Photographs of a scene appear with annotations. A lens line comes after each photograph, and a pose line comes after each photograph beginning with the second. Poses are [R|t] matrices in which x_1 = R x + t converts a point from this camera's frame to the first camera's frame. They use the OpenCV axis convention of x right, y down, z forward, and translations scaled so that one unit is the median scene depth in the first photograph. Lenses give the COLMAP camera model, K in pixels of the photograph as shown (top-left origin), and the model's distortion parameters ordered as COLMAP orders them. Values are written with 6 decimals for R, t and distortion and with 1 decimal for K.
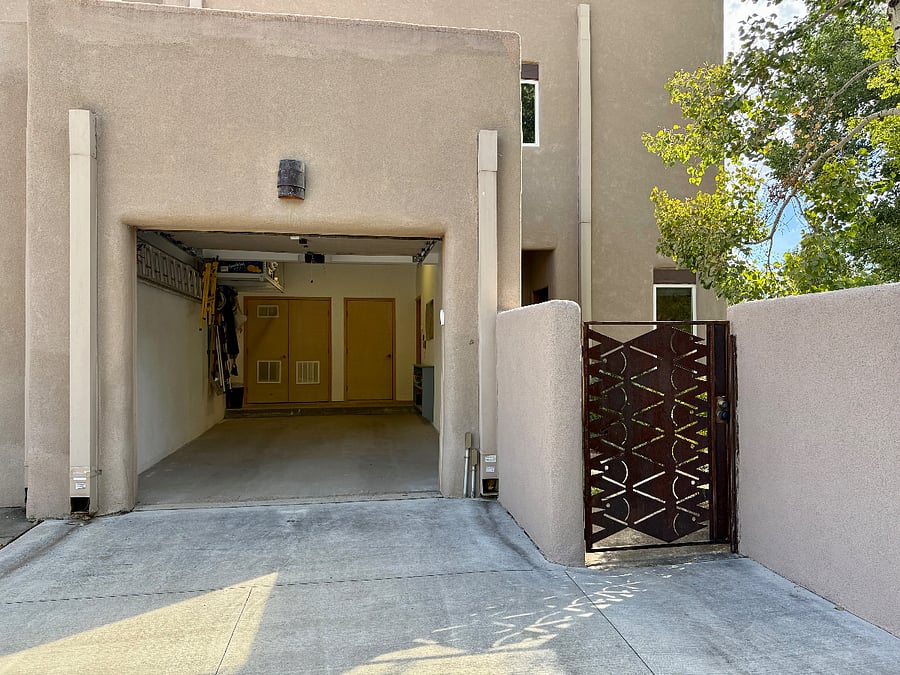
lens RADIAL K [[649.2, 0, 450.0], [0, 649.2, 337.5], [0, 0, 1]] dist [0.090823, -0.111901]
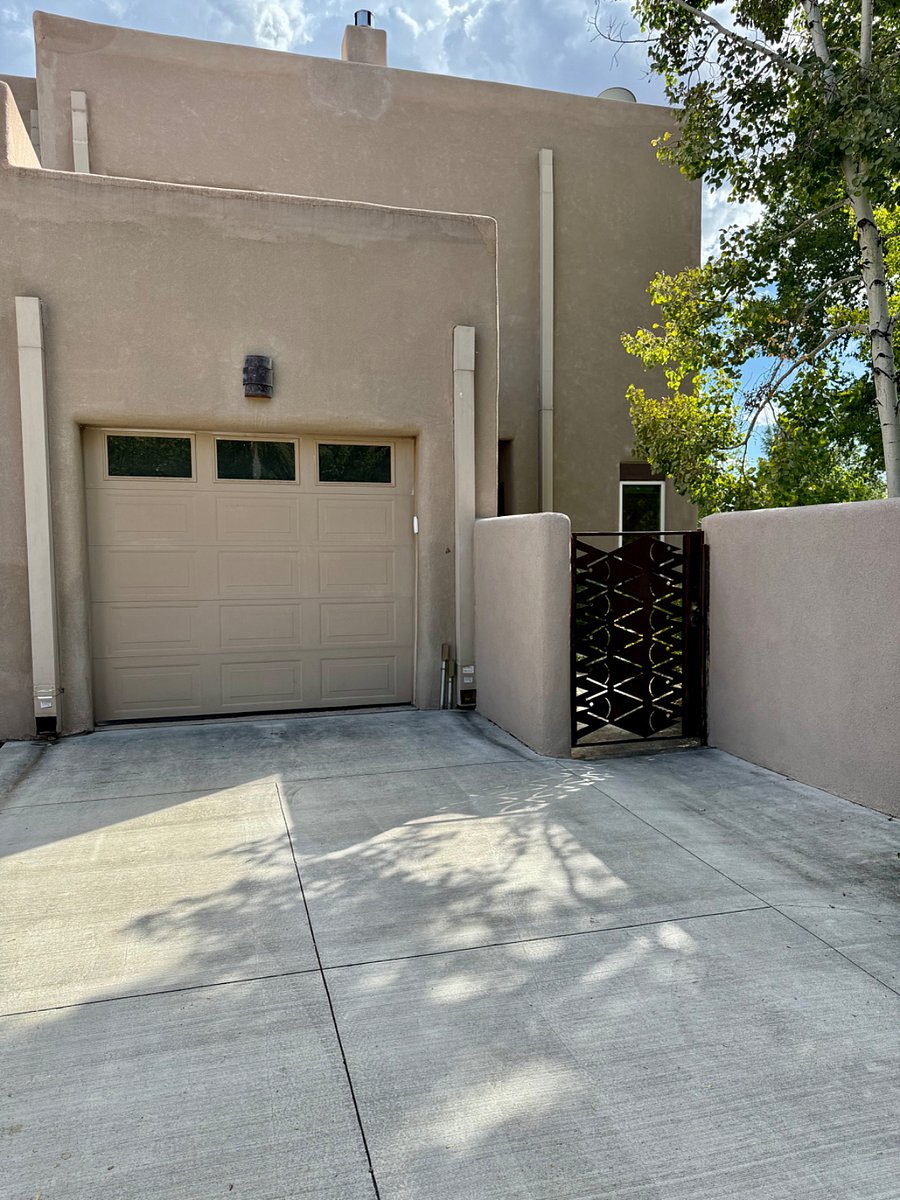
lens RADIAL K [[849.0, 0, 450.0], [0, 849.0, 600.0], [0, 0, 1]] dist [0.169038, -0.279985]
pose [[0.992434, -0.011224, 0.122264, -0.126271], [0.002135, 0.997240, 0.074218, -0.014943], [-0.122759, -0.073396, 0.989719, -0.274074]]
